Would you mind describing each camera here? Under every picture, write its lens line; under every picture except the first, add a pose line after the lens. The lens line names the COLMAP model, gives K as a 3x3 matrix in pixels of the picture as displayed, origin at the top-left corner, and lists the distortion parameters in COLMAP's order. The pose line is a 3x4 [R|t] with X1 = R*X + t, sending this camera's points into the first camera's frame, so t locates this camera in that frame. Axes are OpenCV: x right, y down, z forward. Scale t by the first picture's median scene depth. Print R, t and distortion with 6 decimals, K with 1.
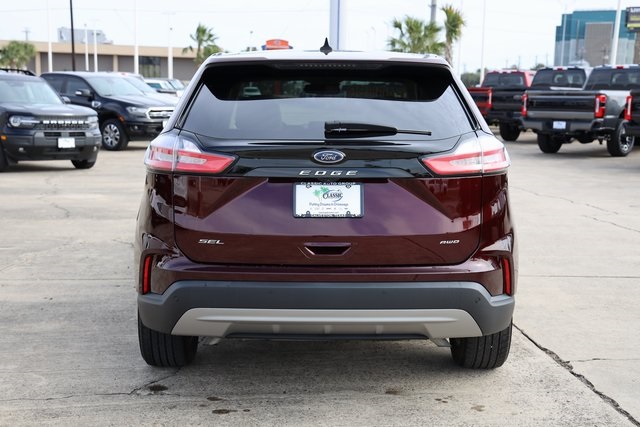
lens RADIAL K [[973.3, 0, 319.8], [0, 973.3, 211.8], [0, 0, 1]] dist [0.284734, 0.000000]
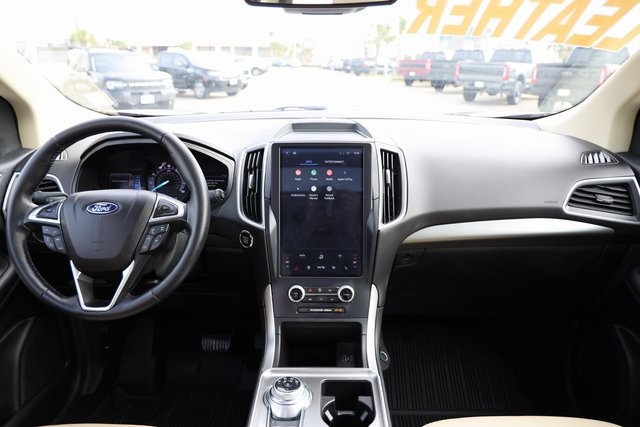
lens RADIAL K [[720.2, 0, 321.1], [0, 720.2, 219.5], [0, 0, 1]] dist [-0.108766, 0.000000]
pose [[0.999951, 0.001936, -0.009725, 0.000110], [-0.000986, 0.995311, 0.096720, 0.016409], [0.009866, -0.096705, 0.995264, -0.145324]]
